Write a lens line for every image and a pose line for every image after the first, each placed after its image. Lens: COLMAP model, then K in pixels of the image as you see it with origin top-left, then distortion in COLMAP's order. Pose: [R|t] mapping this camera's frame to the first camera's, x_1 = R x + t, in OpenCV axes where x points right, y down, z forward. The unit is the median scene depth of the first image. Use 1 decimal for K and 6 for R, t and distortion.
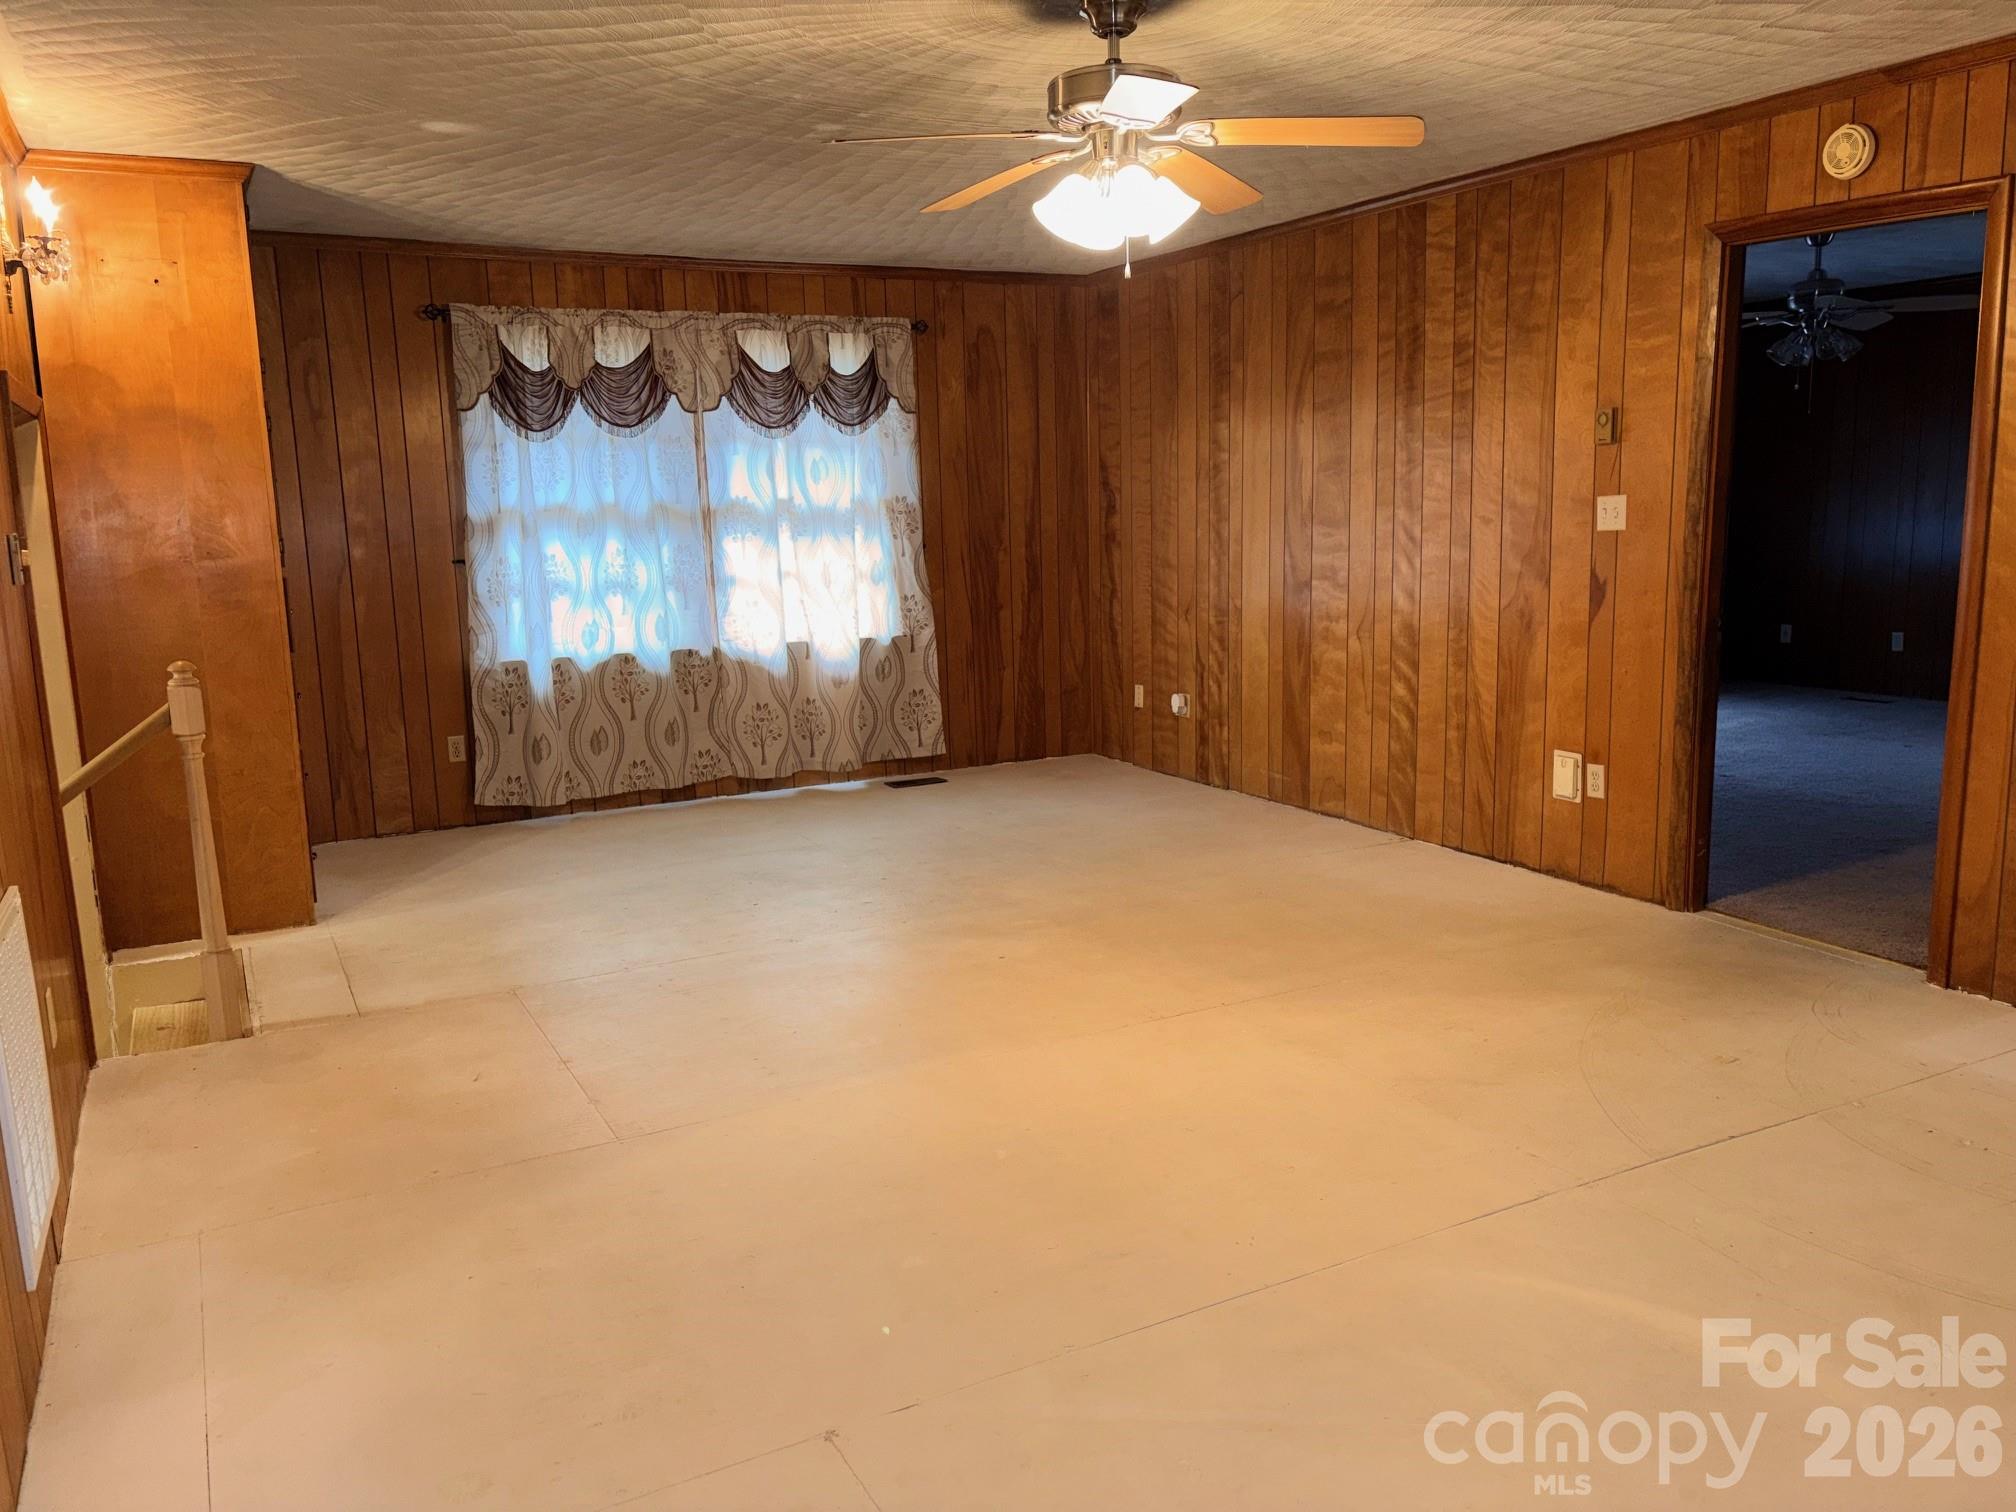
lens RADIAL K [[1498.6, 0, 1008.0], [0, 1498.6, 756.0], [0, 0, 1]] dist [0.029559, -0.000609]
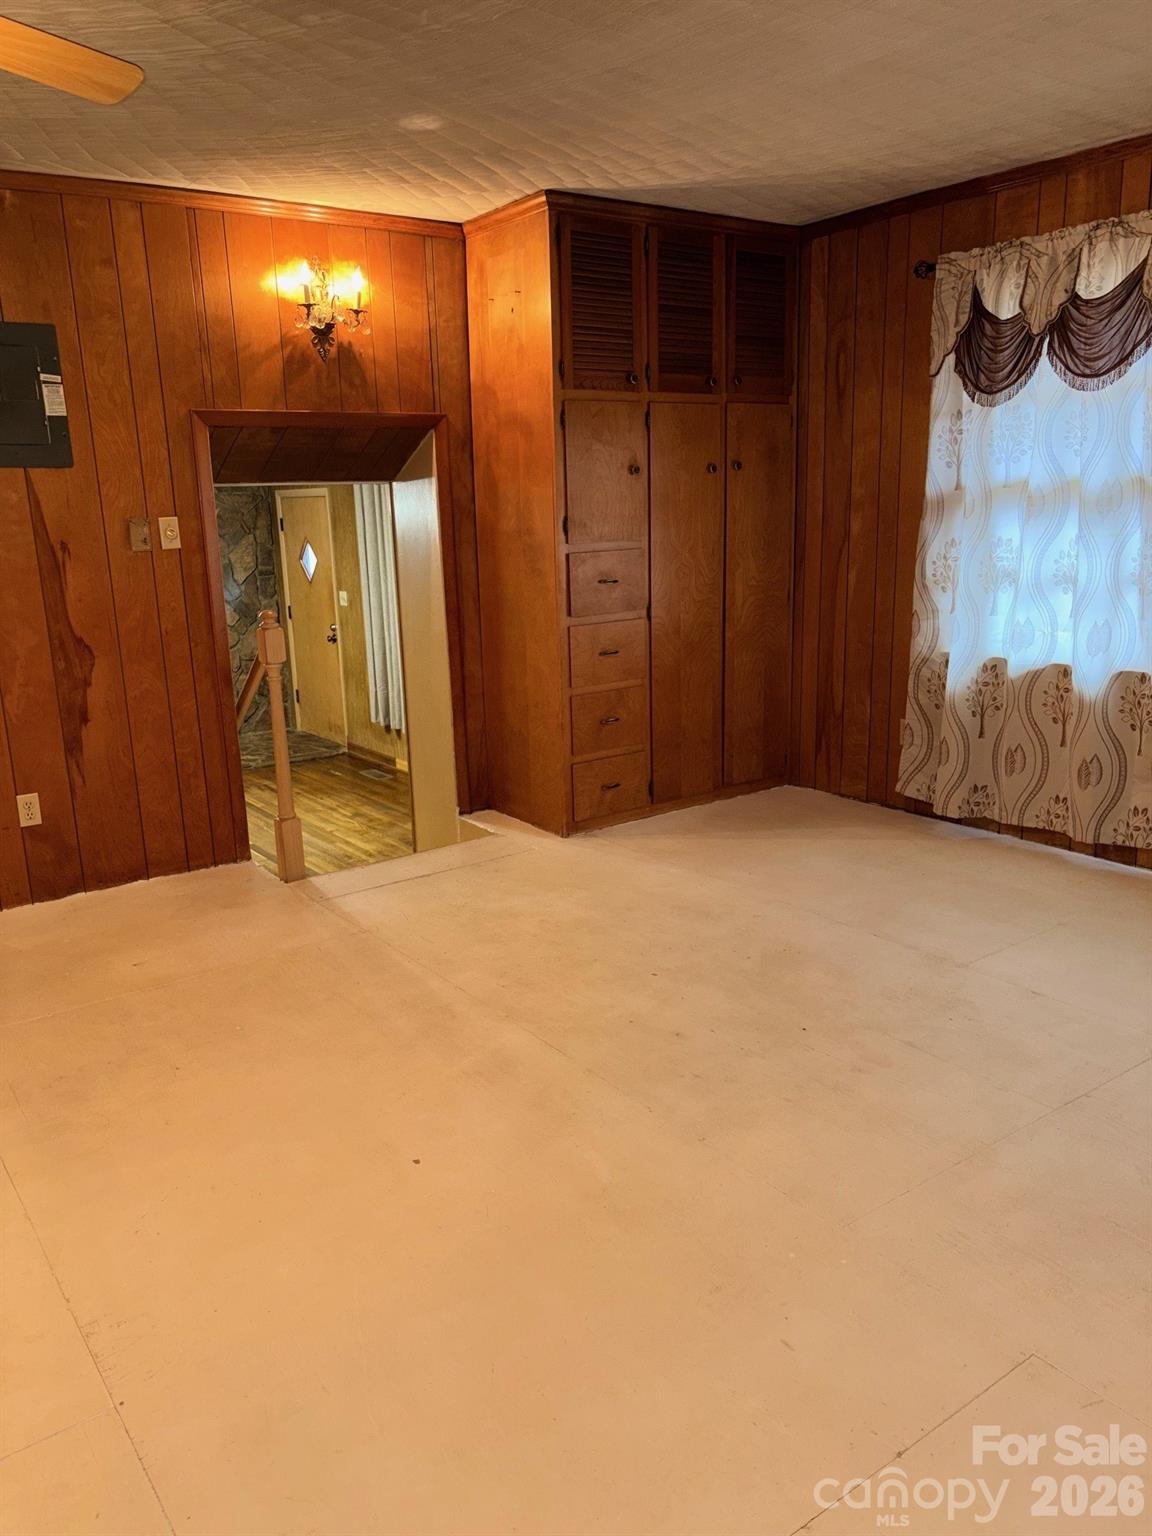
lens RADIAL K [[1170.6, 0, 596.9], [0, 1170.6, 760.5], [0, 0, 1]] dist [0.056192, -0.046131]
pose [[0.155936, 0.239113, -0.958389, 0.327765], [-0.139399, 0.965874, 0.218300, -0.121598], [0.977881, 0.099558, 0.183947, 0.637414]]
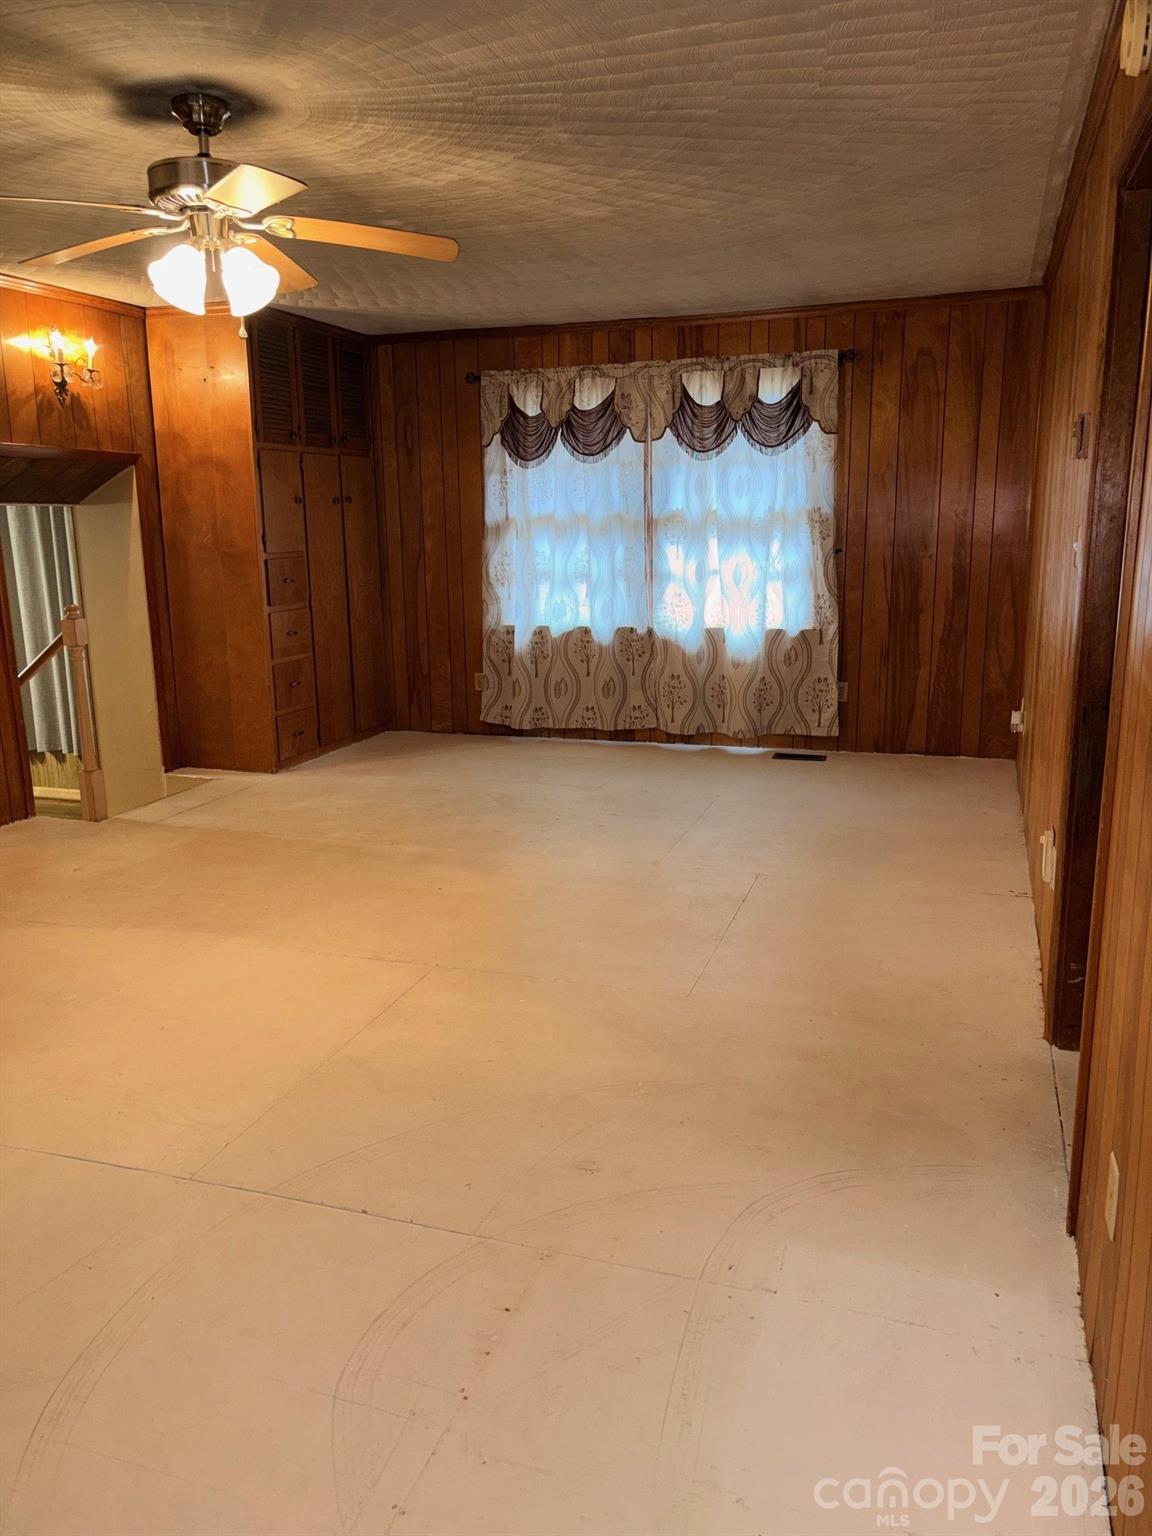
lens RADIAL K [[1141.8, 0, 612.7], [0, 1141.8, 768.0], [0, 0, 1]] dist [0.029559, -0.000609]
pose [[0.707179, 0.168263, -0.686721, 0.484630], [-0.121712, 0.985741, 0.116192, -0.064356], [0.696480, 0.001414, 0.717575, 0.280127]]
